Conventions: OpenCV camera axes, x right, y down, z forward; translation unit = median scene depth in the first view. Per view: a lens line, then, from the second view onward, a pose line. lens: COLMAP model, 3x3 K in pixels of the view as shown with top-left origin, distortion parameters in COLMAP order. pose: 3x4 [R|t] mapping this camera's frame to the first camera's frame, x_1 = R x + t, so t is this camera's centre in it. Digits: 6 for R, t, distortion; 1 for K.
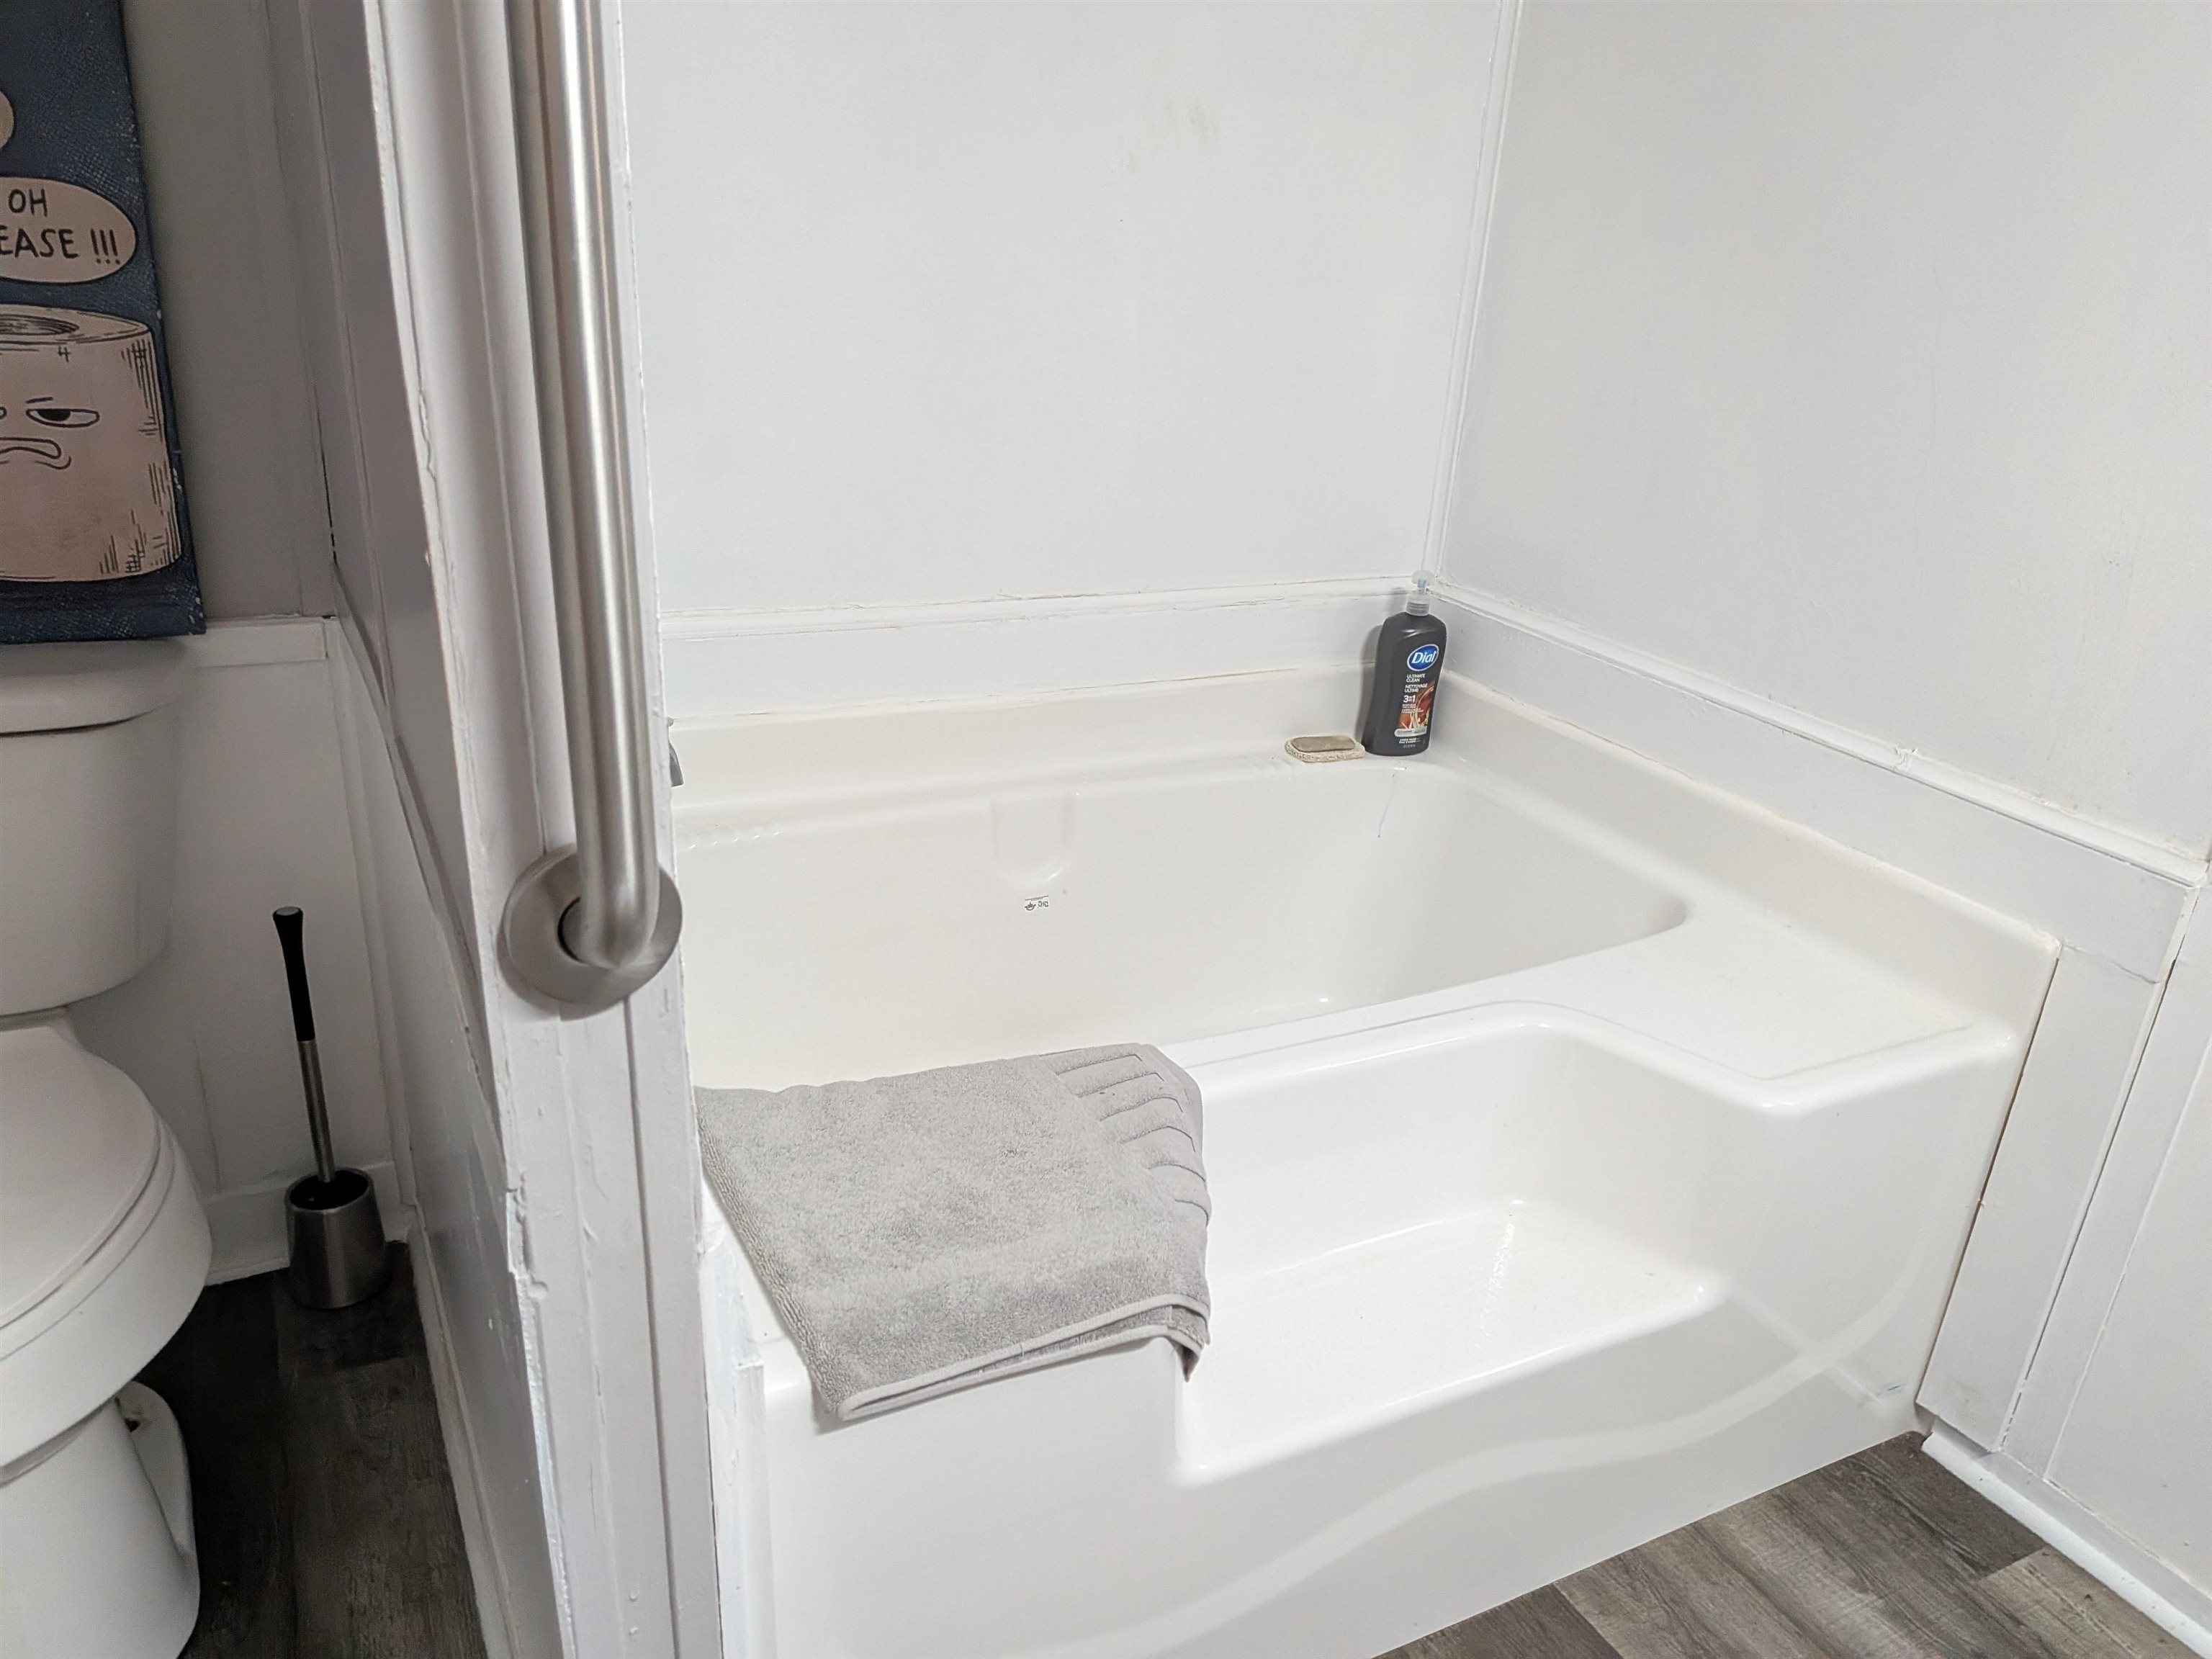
lens RADIAL K [[1662.6, 0, 1104.6], [0, 1662.6, 876.8], [0, 0, 1]] dist [0.012000, -0.042631]
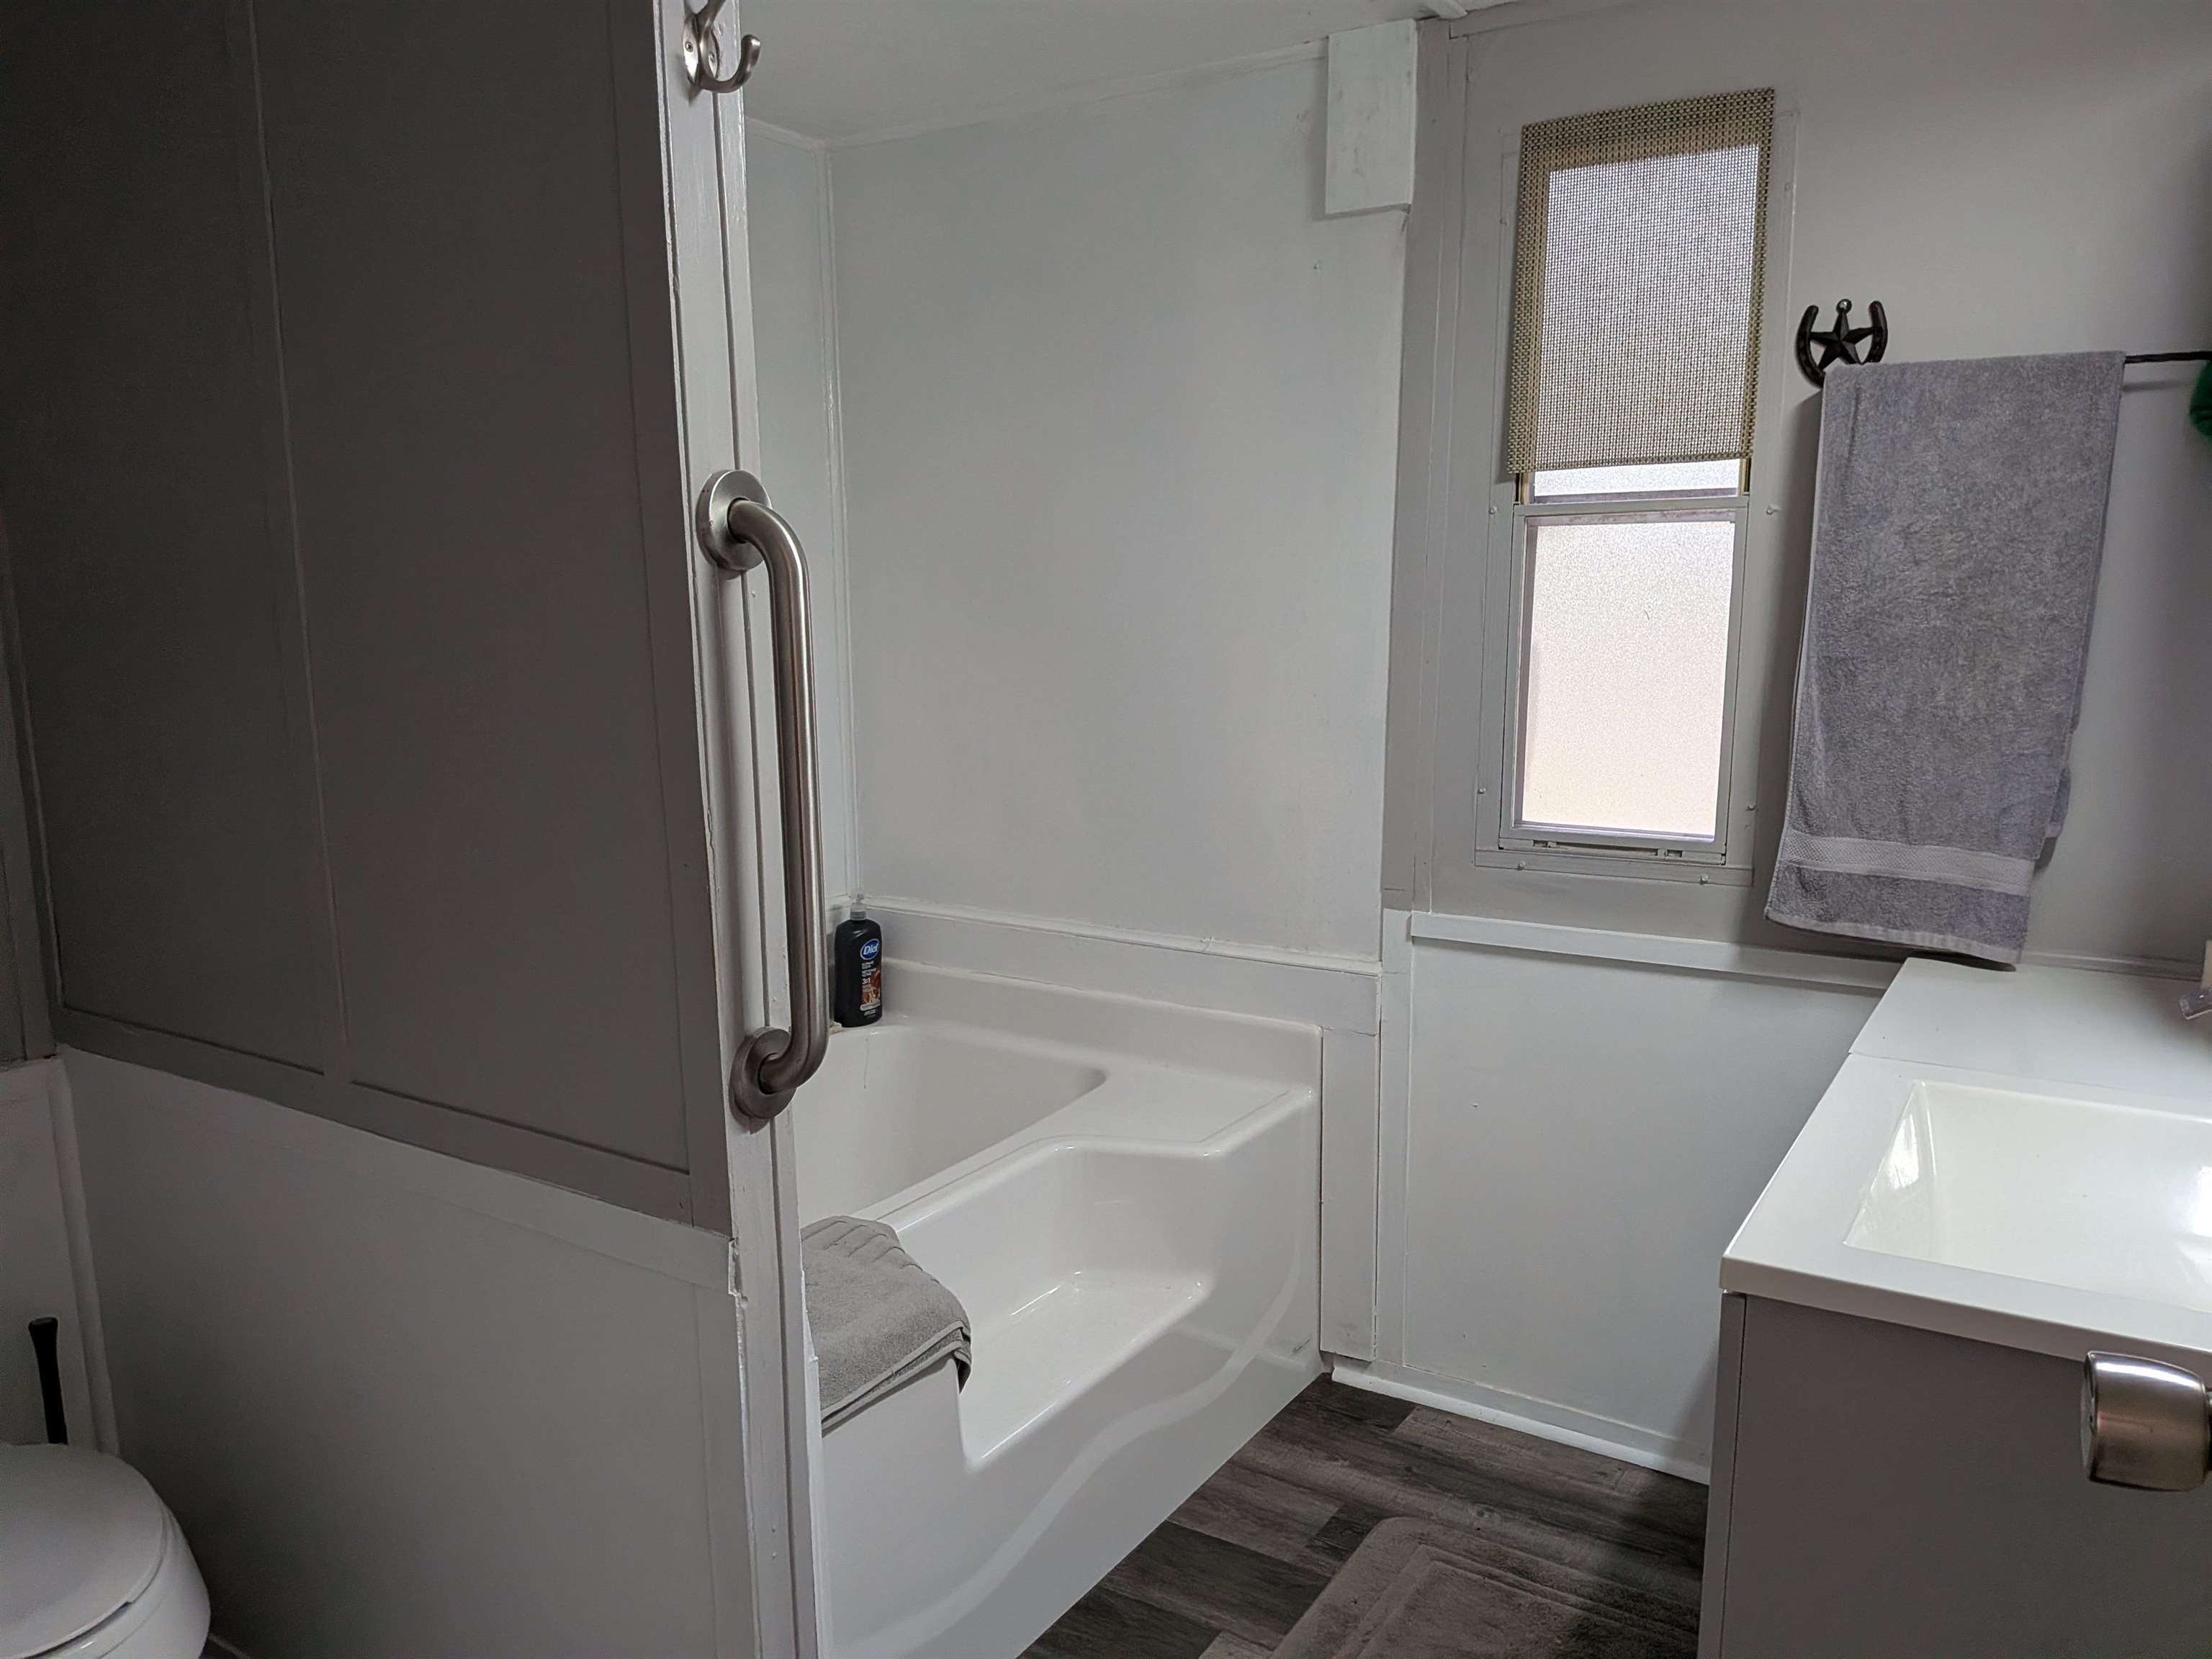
lens RADIAL K [[1654.4, 0, 1176.8], [0, 1654.4, 830.5], [0, 0, 1]] dist [0.118998, -0.203448]
pose [[0.845475, -0.137190, 0.516092, -0.372099], [0.255985, 0.952283, -0.166221, 0.086809], [-0.468662, 0.272647, 0.840250, -0.383391]]
